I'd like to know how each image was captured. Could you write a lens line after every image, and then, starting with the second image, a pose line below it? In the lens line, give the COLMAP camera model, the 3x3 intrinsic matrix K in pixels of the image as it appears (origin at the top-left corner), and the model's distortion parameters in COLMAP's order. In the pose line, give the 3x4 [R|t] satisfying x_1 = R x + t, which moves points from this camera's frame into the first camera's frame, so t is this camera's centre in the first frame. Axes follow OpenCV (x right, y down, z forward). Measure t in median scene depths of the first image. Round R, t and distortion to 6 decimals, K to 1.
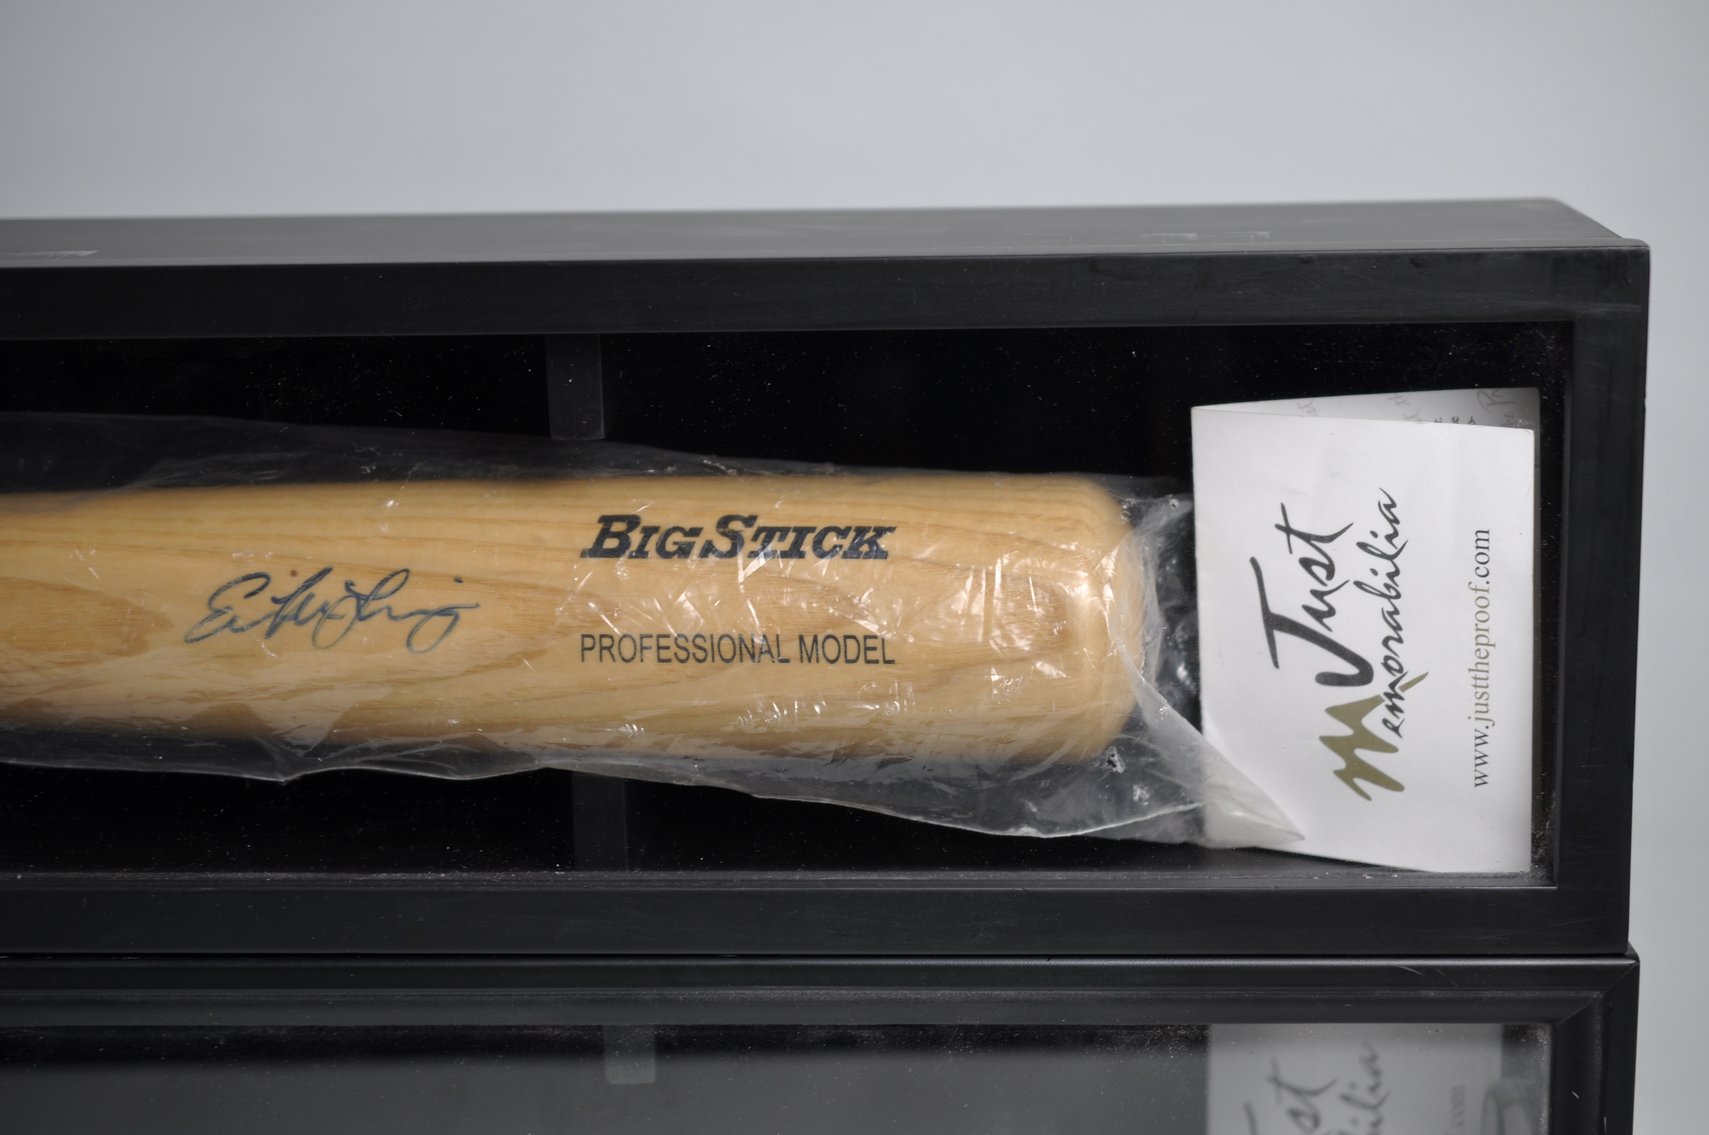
lens RADIAL K [[2748.7, 0, 864.2], [0, 2748.7, 566.0], [0, 0, 1]] dist [-0.021939, 0.000000]
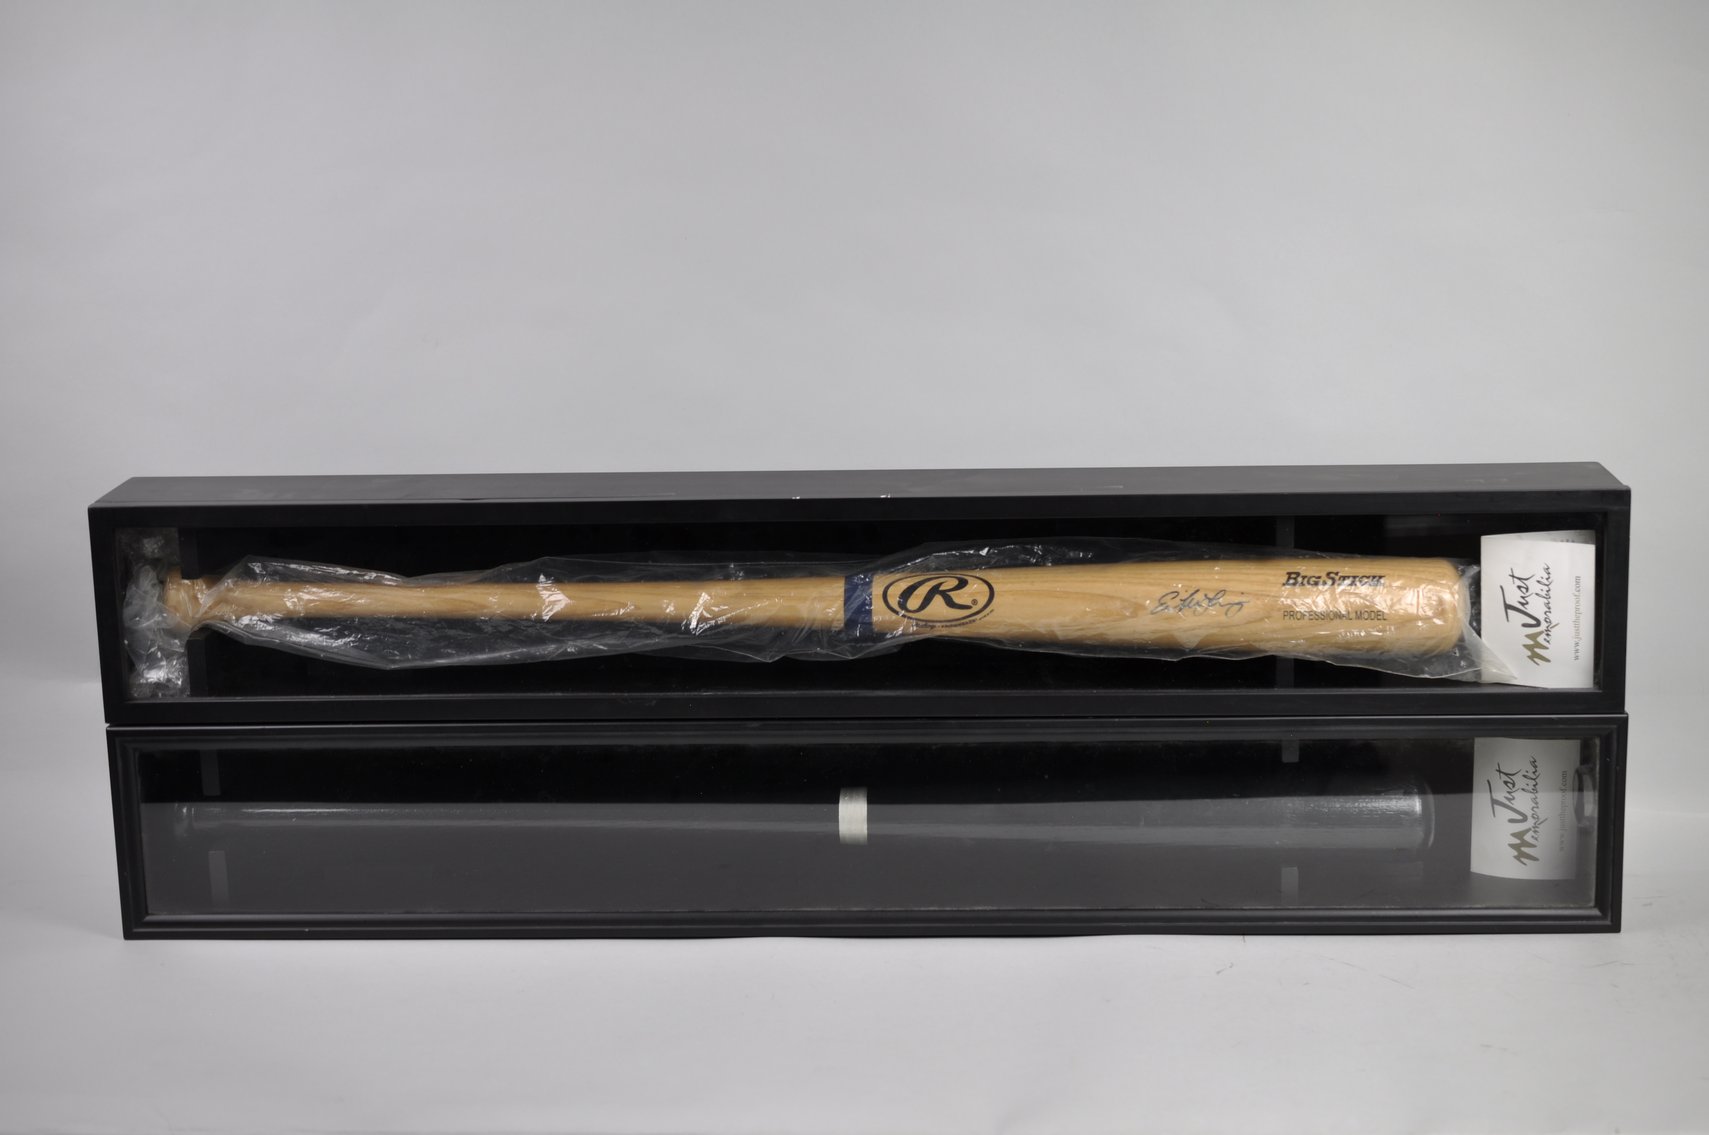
lens RADIAL K [[2748.7, 0, 856.8], [0, 2748.7, 568.3], [0, 0, 1]] dist [-0.021939, 0.000000]
pose [[0.999985, -0.002069, 0.005163, -0.590122], [0.002094, 0.999986, -0.004892, -0.008567], [-0.005153, 0.004903, 0.999975, -2.045073]]
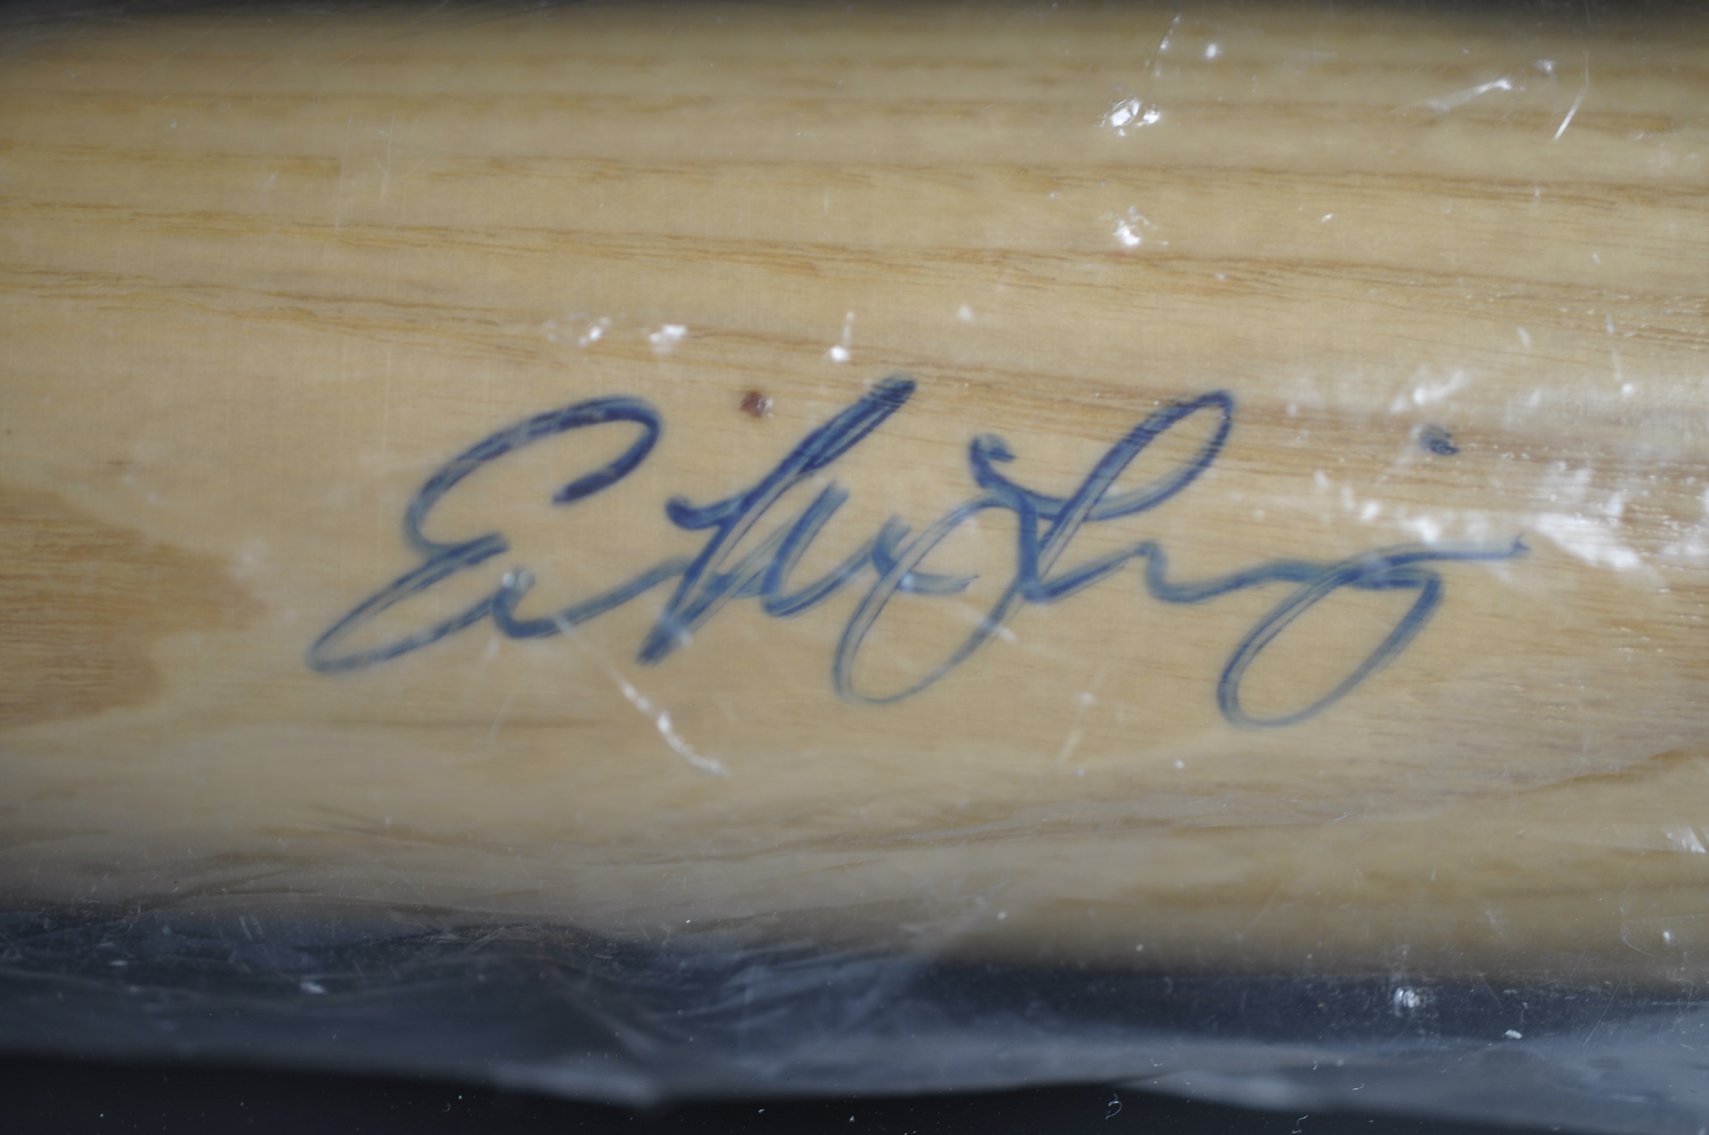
lens RADIAL K [[2748.7, 0, 844.6], [0, 2748.7, 576.3], [0, 0, 1]] dist [-0.021939, 0.000000]
pose [[0.998519, 0.003206, 0.054312, -0.213464], [-0.015099, 0.975381, 0.220007, -0.036417], [-0.052270, -0.220501, 0.973985, 0.758844]]
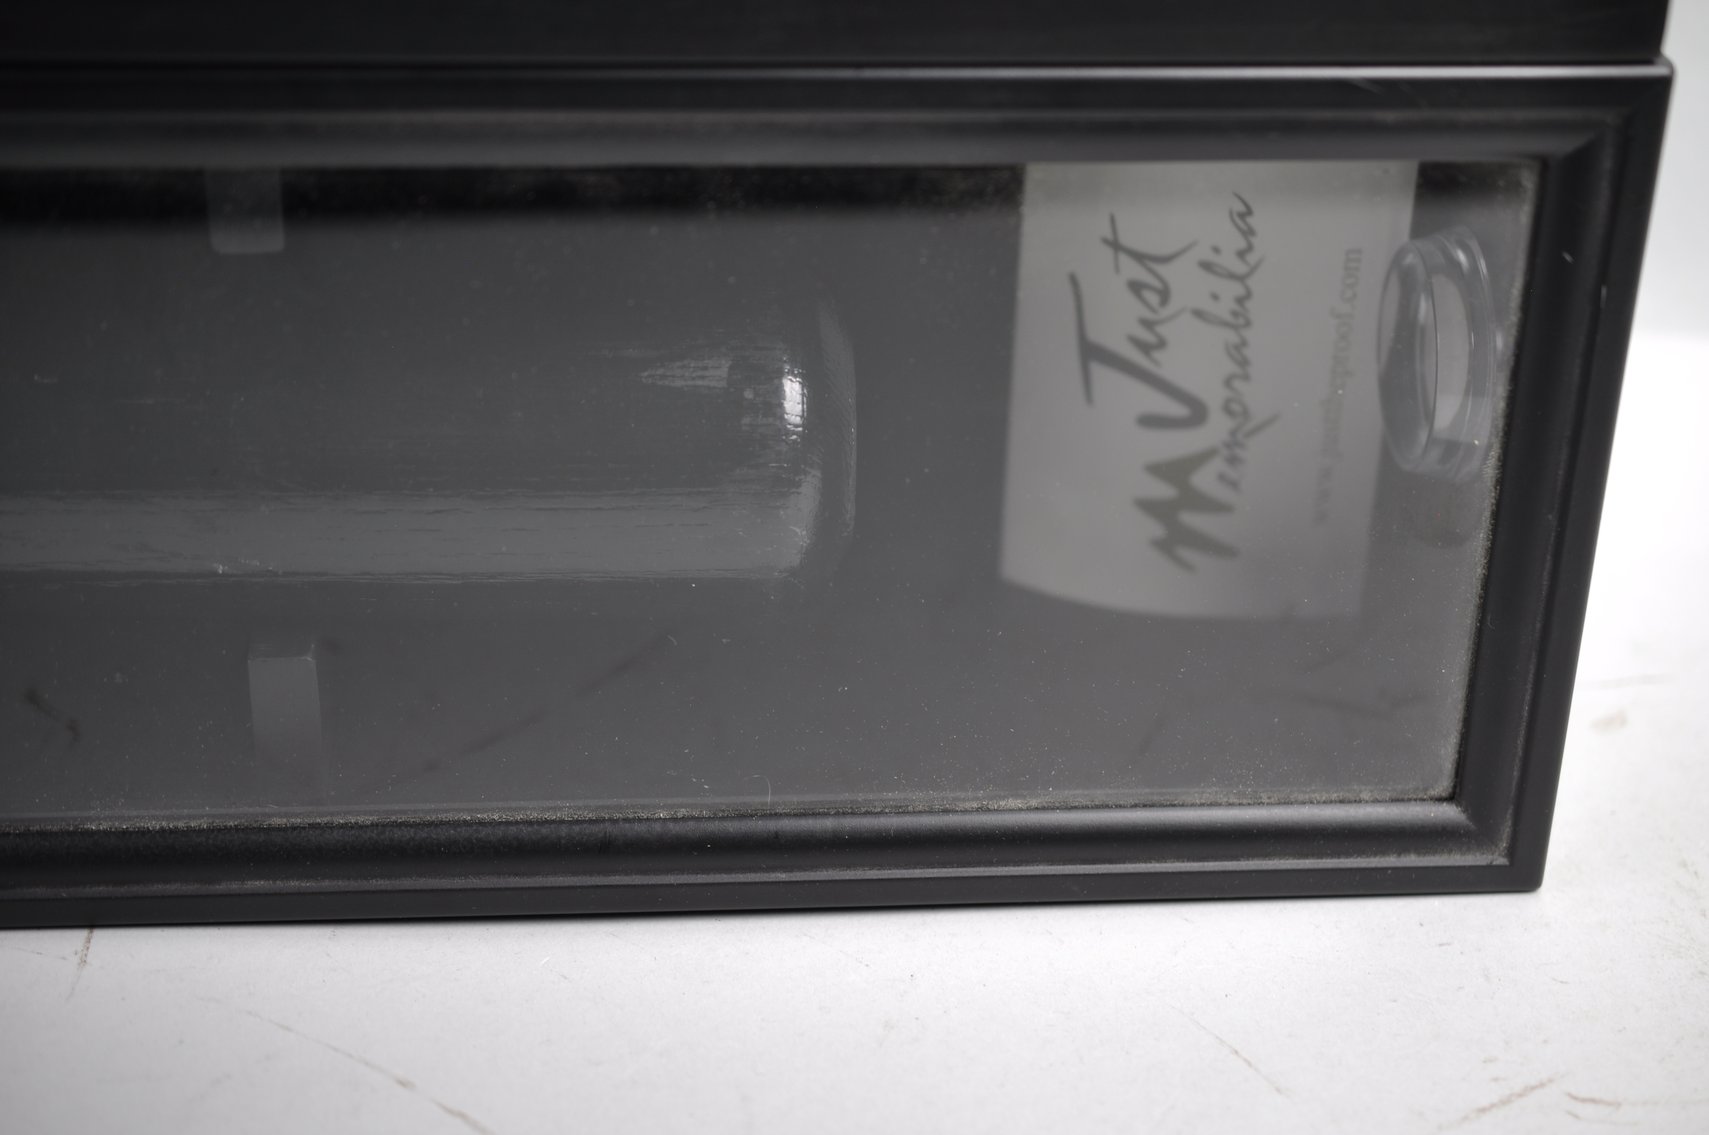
lens RADIAL K [[2748.7, 0, 839.7], [0, 2748.7, 575.5], [0, 0, 1]] dist [-0.021939, 0.000000]
pose [[0.990357, -0.028399, 0.135600, -0.033964], [-0.012833, 0.955753, 0.293891, 0.060291], [-0.137946, -0.292797, 0.946172, 0.302916]]
